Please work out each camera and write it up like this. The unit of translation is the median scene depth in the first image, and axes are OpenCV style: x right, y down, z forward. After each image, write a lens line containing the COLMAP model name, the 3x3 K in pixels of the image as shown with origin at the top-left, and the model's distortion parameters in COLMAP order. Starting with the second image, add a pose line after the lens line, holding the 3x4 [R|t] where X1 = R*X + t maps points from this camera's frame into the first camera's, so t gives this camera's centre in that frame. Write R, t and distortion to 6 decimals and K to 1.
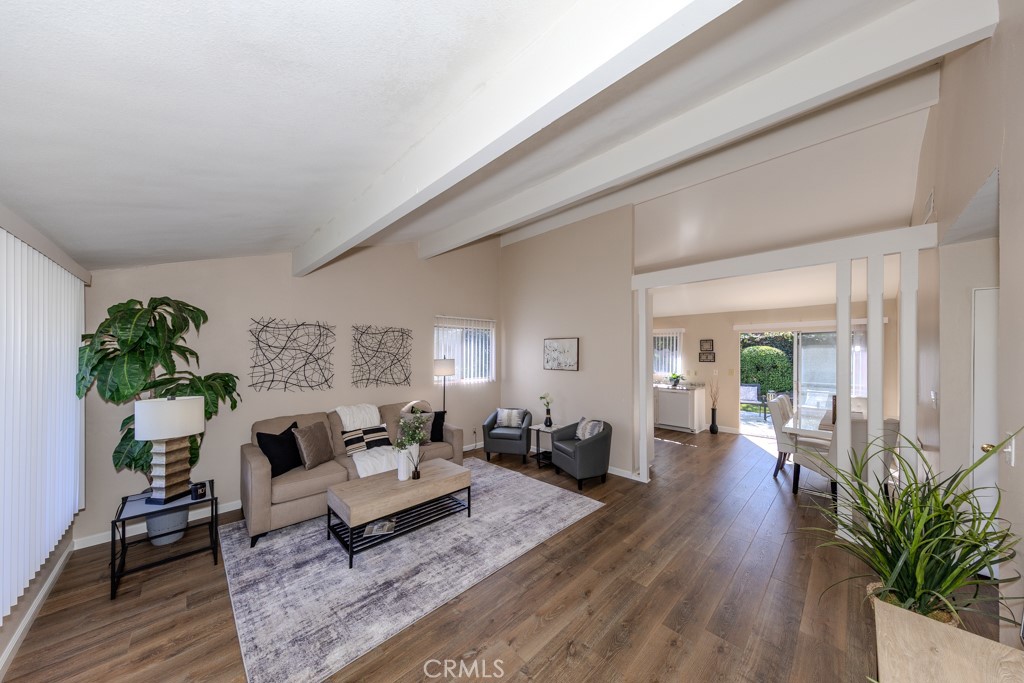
lens RADIAL K [[329.0, 0, 520.9], [0, 329.0, 354.8], [0, 0, 1]] dist [0.007250, 0.000019]
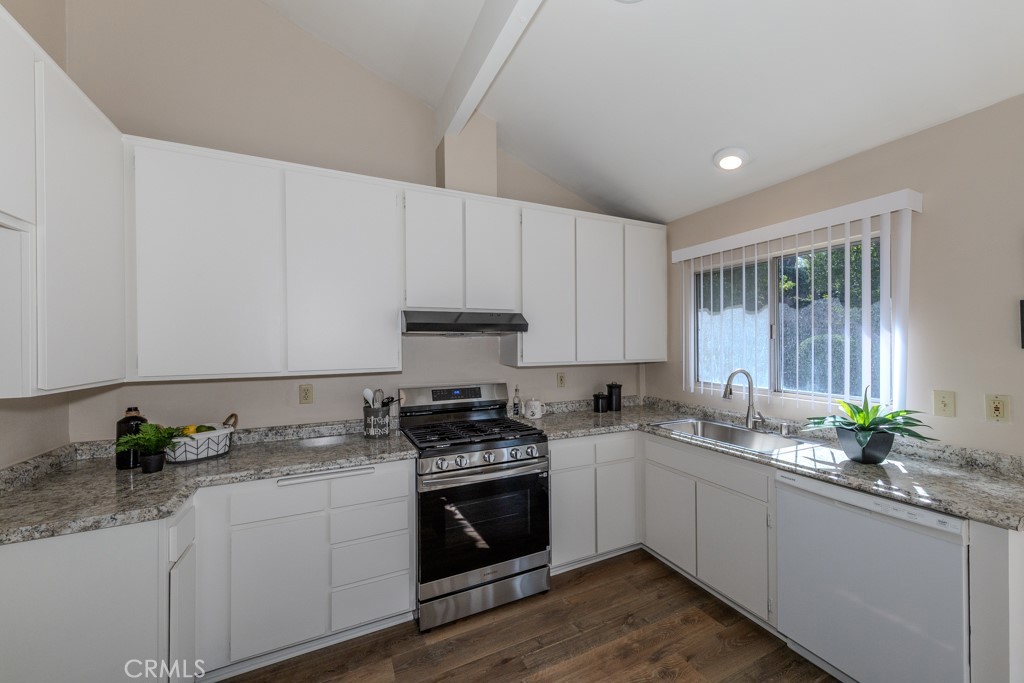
lens RADIAL K [[388.7, 0, 519.3], [0, 388.7, 343.3], [0, 0, 1]] dist [0.008642, -0.000249]
pose [[0.943006, -0.012717, -0.332533, 0.340784], [0.010884, 0.999914, -0.007375, 0.017155], [0.332598, 0.003335, 0.943063, 0.686490]]
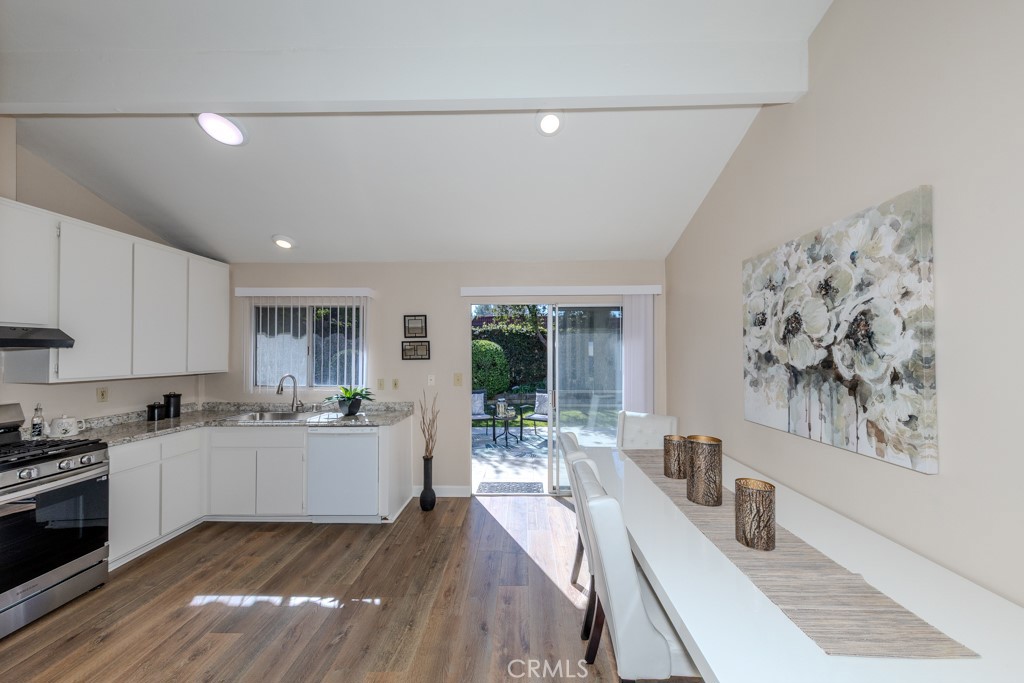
lens RADIAL K [[345.5, 0, 513.9], [0, 345.5, 348.7], [0, 0, 1]] dist [0.003094, 0.000087]
pose [[0.725713, 0.002305, 0.687994, 0.305960], [0.008681, 0.999884, -0.012507, 0.012449], [-0.687943, 0.015049, 0.725609, 0.508016]]
